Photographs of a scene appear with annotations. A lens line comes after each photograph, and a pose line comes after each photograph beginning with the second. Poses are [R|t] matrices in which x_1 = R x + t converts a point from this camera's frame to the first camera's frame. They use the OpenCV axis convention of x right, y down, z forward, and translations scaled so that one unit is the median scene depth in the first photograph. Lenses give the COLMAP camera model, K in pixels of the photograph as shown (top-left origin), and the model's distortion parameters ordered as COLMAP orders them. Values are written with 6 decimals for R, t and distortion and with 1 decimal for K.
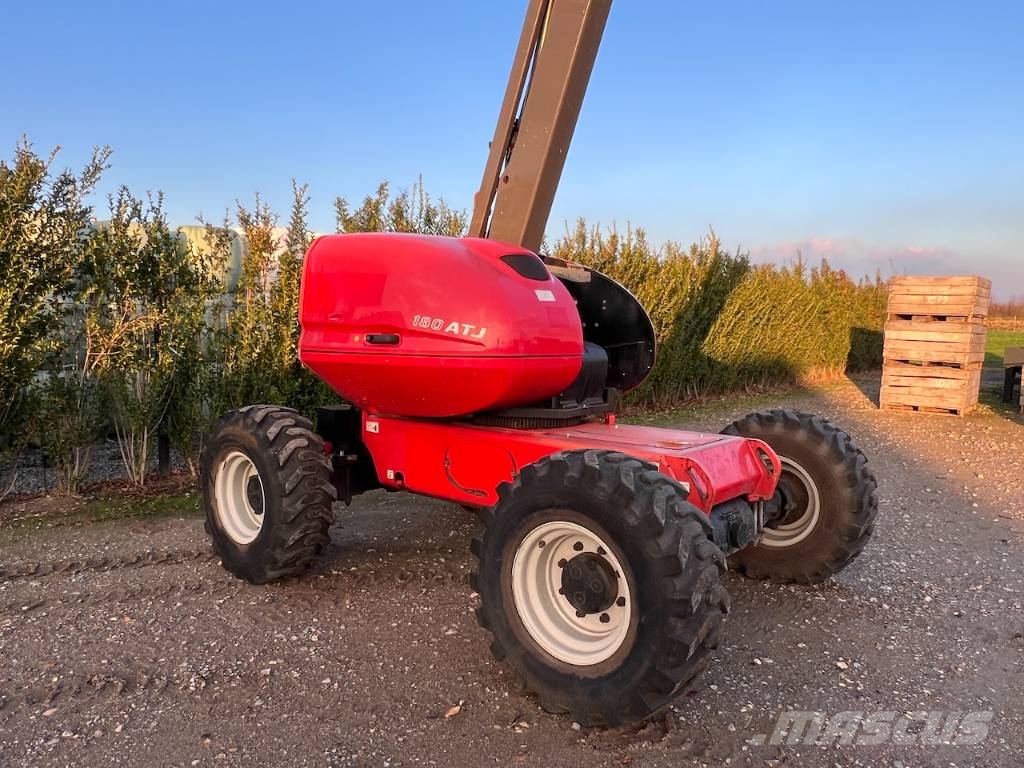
lens RADIAL K [[764.1, 0, 509.3], [0, 764.1, 393.2], [0, 0, 1]] dist [0.045591, -0.050874]
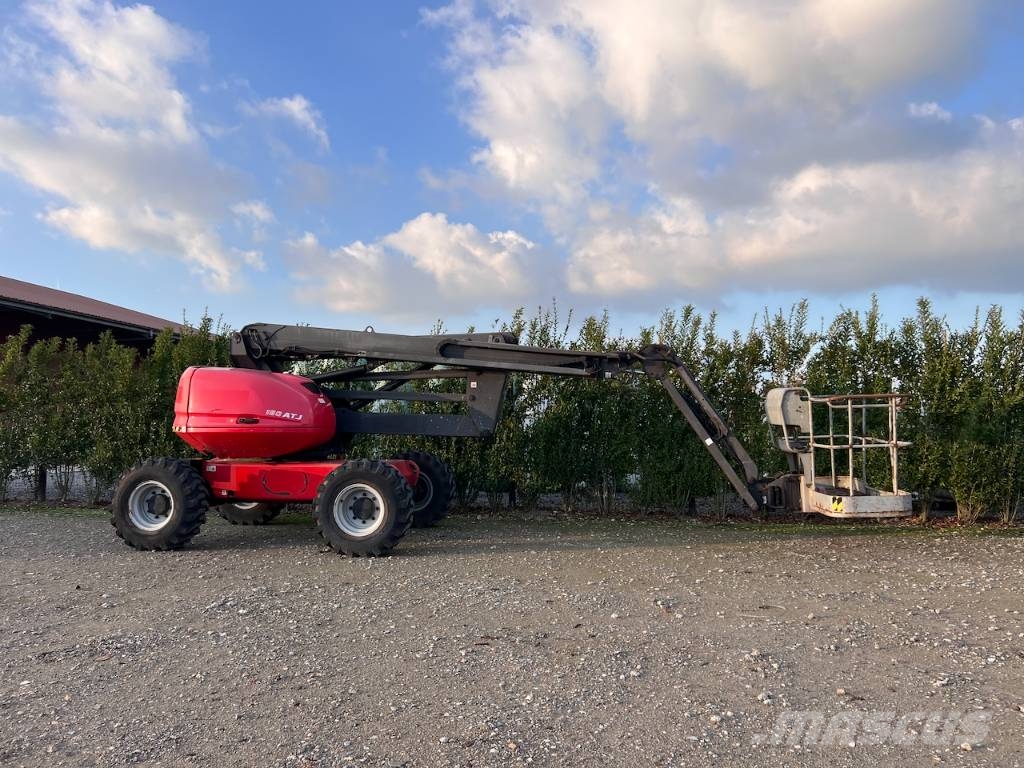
lens RADIAL K [[763.8, 0, 512.6], [0, 763.8, 383.2], [0, 0, 1]] dist [0.040877, -0.040179]
pose [[0.847636, 0.011879, 0.530446, -0.637449], [0.057463, 0.991813, -0.114036, 0.105976], [-0.527458, 0.127142, 0.840014, -1.139778]]
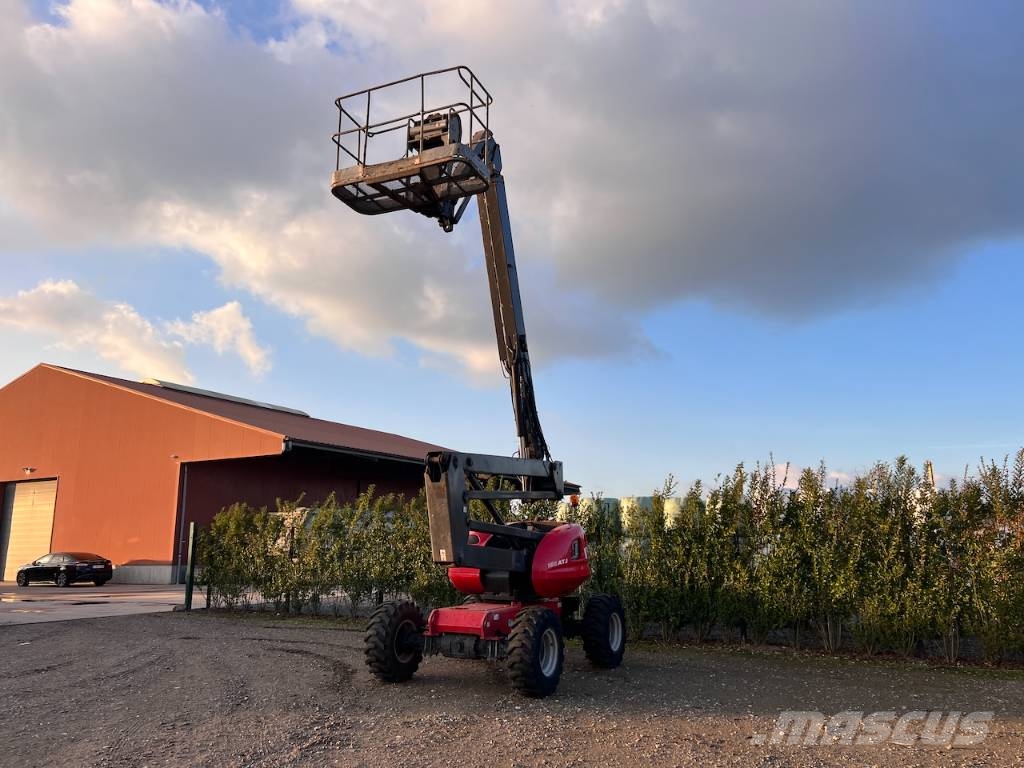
lens RADIAL K [[764.1, 0, 509.2], [0, 764.1, 385.8], [0, 0, 1]] dist [0.045591, -0.050874]
pose [[0.979816, 0.024869, 0.198347, -0.758706], [0.030729, 0.961699, -0.272379, 0.060982], [-0.197524, 0.272976, 0.941524, -1.818704]]
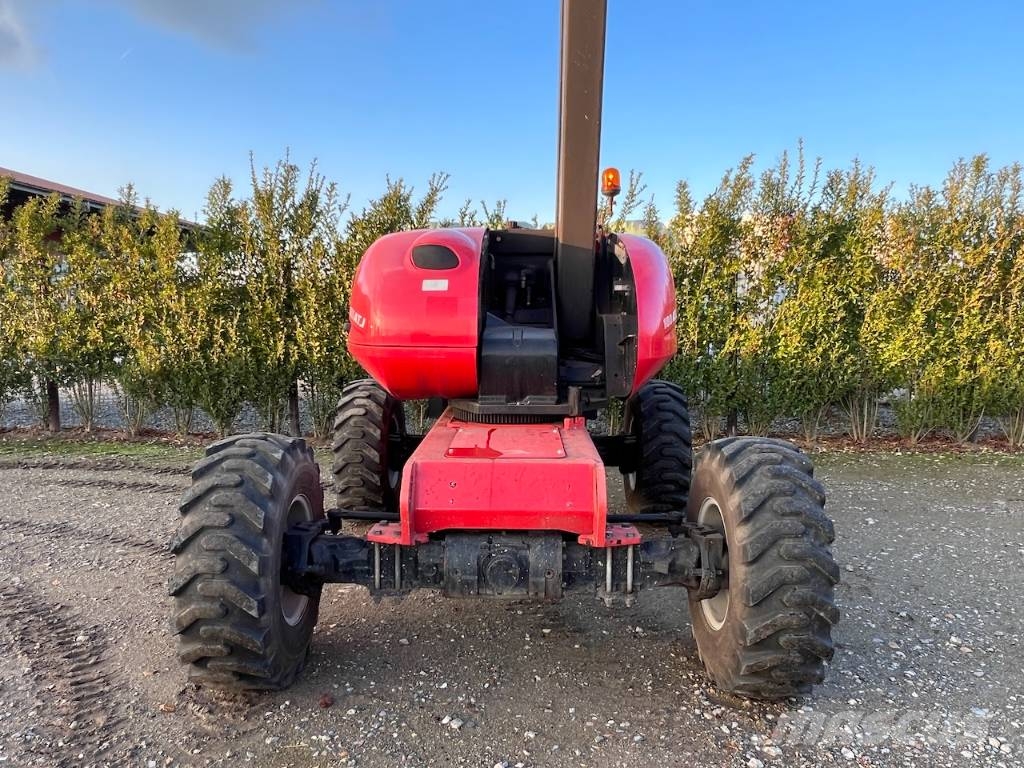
lens RADIAL K [[749.1, 0, 503.0], [0, 749.1, 391.3], [0, 0, 1]] dist [0.009535, -0.017315]
pose [[0.792561, -0.086164, 0.603674, -0.853590], [0.065381, 0.996267, 0.056361, -0.030706], [-0.606277, -0.005200, 0.795236, 0.018857]]
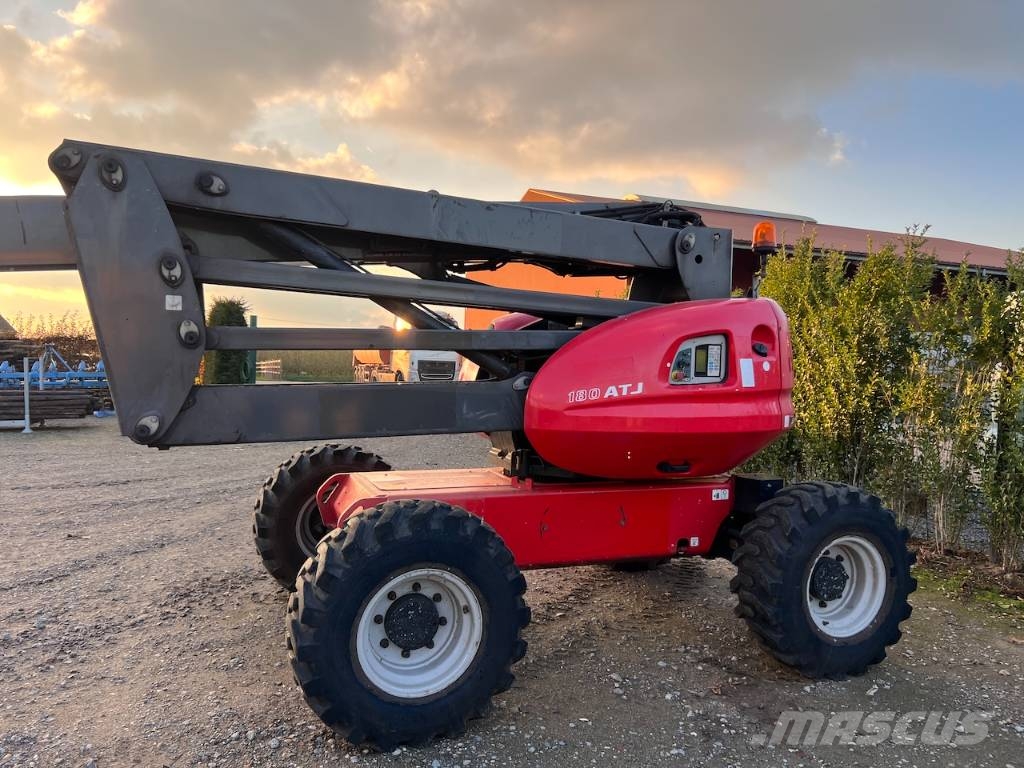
lens RADIAL K [[764.1, 0, 513.2], [0, 764.1, 388.8], [0, 0, 1]] dist [0.045591, -0.050874]
pose [[0.872451, 0.031792, -0.487667, 0.255258], [-0.058482, 0.997503, -0.039597, -0.018734], [0.485190, 0.063066, 0.872132, -0.201655]]
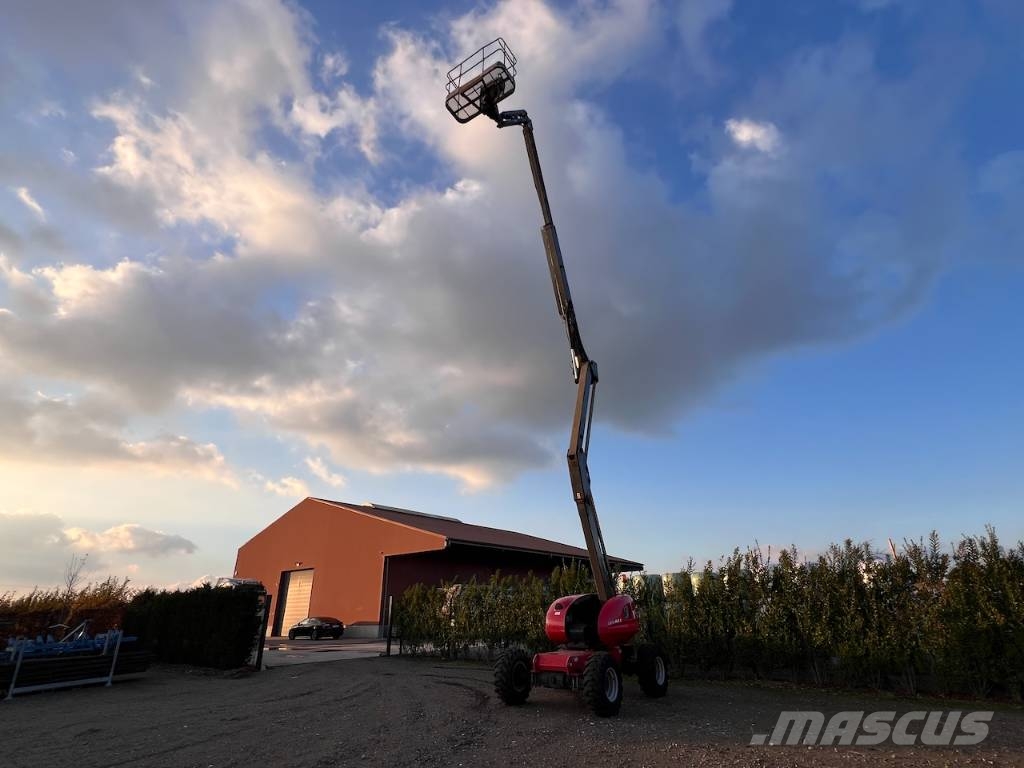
lens RADIAL K [[490.8, 0, 509.9], [0, 490.8, 383.4], [0, 0, 1]] dist [-0.006209, 0.001930]
pose [[0.998982, -0.014017, 0.042881, -0.709354], [0.033095, 0.873649, -0.485429, 0.073983], [-0.030658, 0.486354, 0.873224, -2.059405]]
